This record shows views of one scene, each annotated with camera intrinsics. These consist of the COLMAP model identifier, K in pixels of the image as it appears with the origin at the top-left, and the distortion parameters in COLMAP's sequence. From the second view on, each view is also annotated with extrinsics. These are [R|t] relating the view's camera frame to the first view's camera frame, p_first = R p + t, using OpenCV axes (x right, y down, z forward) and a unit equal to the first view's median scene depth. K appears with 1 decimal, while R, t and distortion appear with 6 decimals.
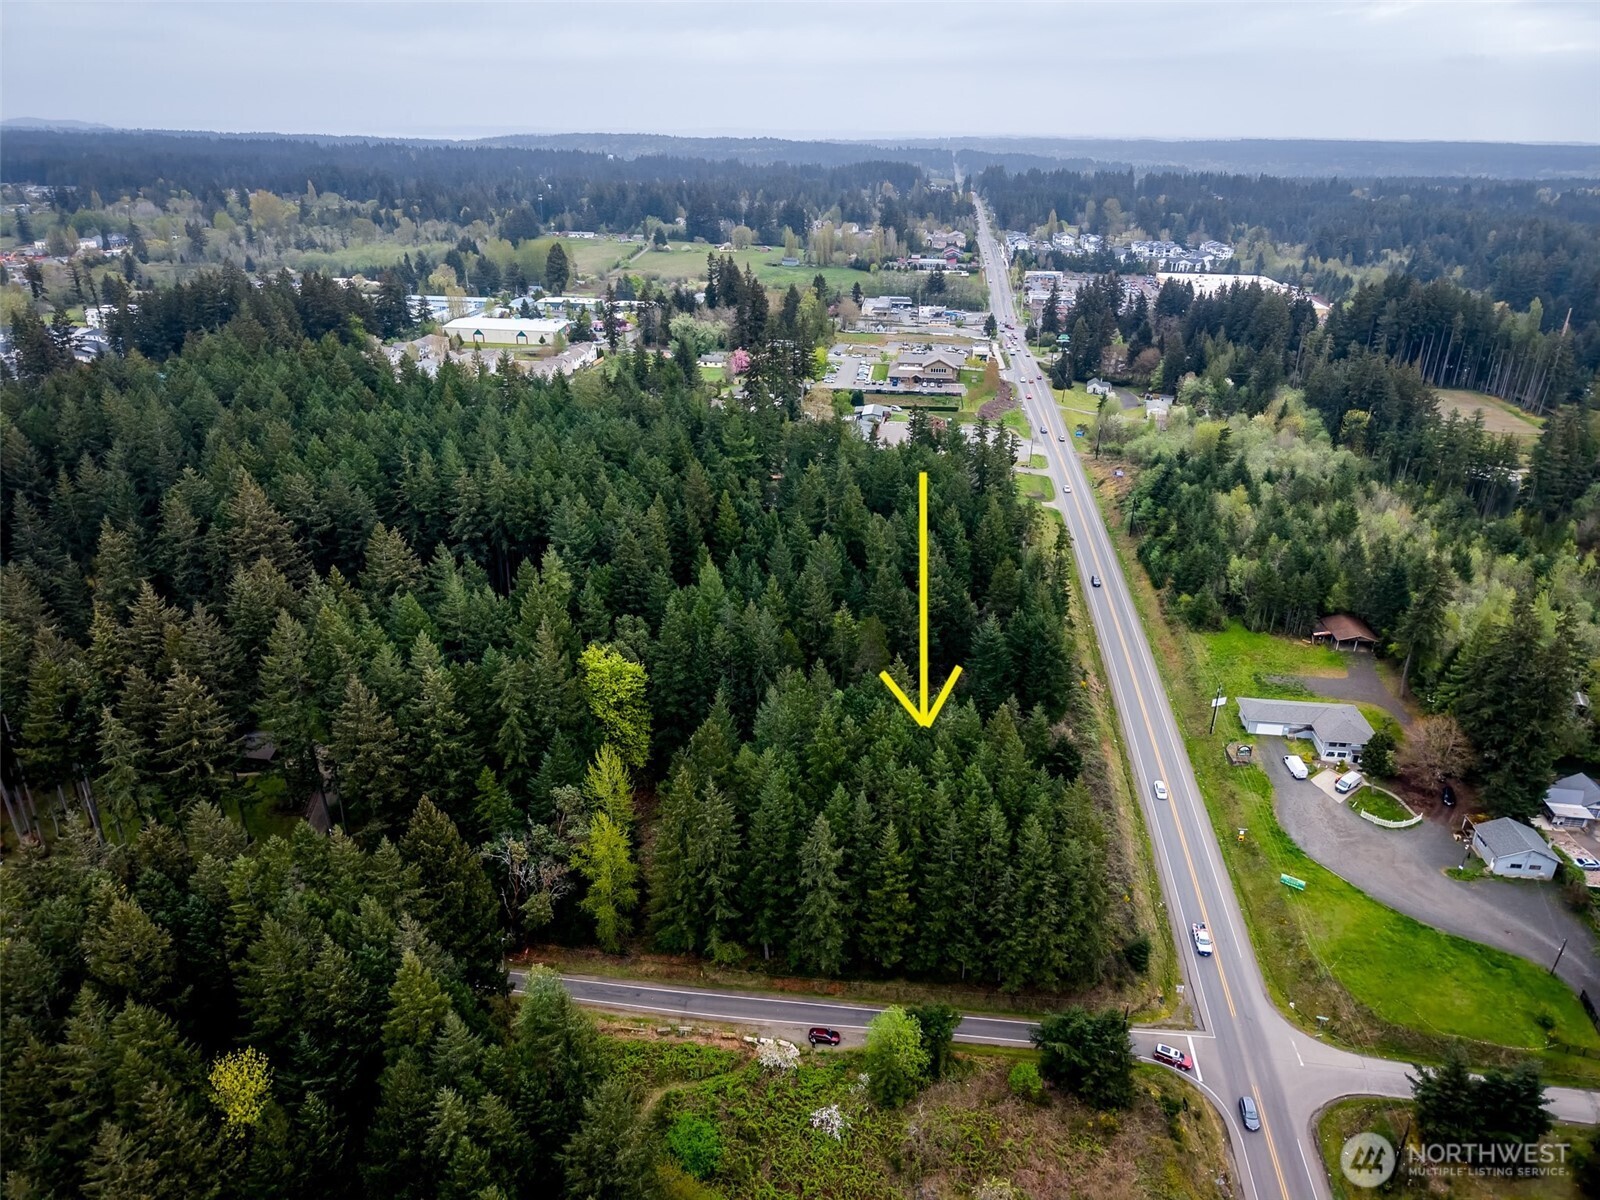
lens RADIAL K [[1116.3, 0, 810.9], [0, 1116.3, 603.4], [0, 0, 1]] dist [0.029259, -0.043900]
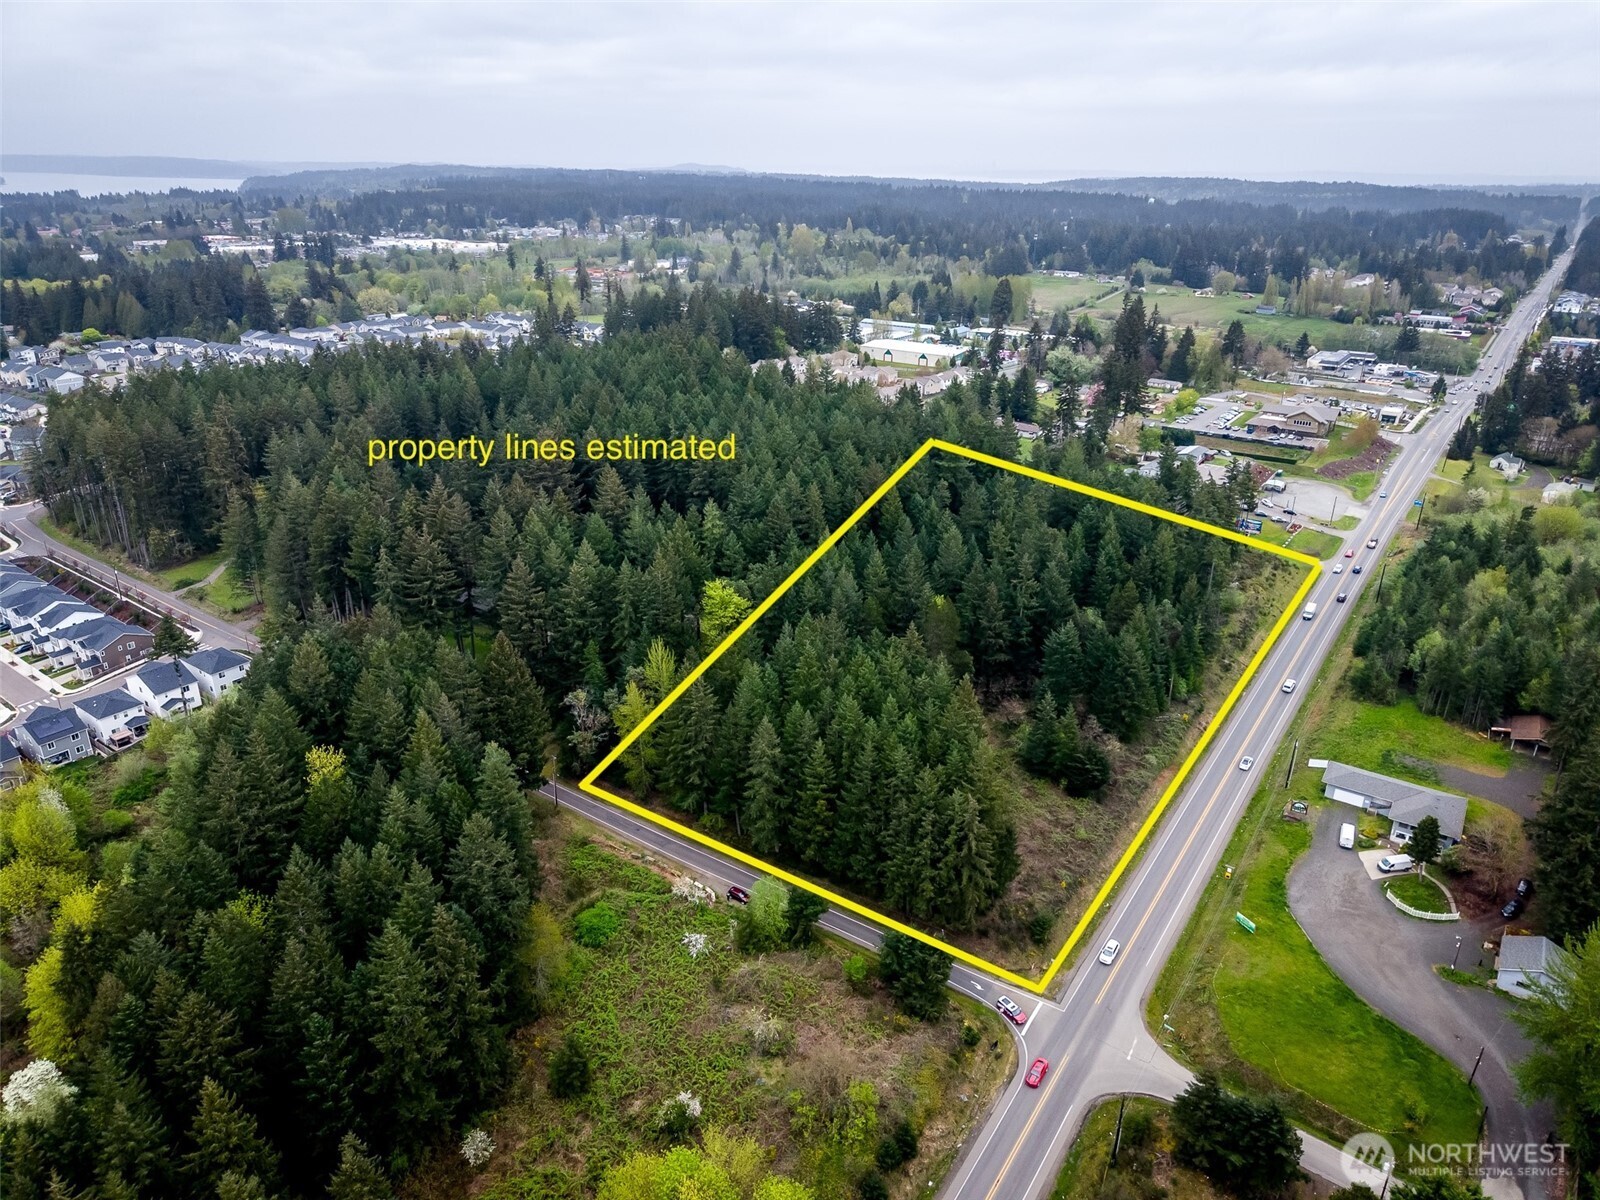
lens RADIAL K [[1140.1, 0, 801.7], [0, 1140.1, 638.3], [0, 0, 1]] dist [0.035618, -0.067313]
pose [[0.868213, 0.186363, -0.459865, 0.249558], [-0.193232, 0.980612, 0.032583, 0.022290], [0.457021, 0.060572, 0.887391, -0.044379]]
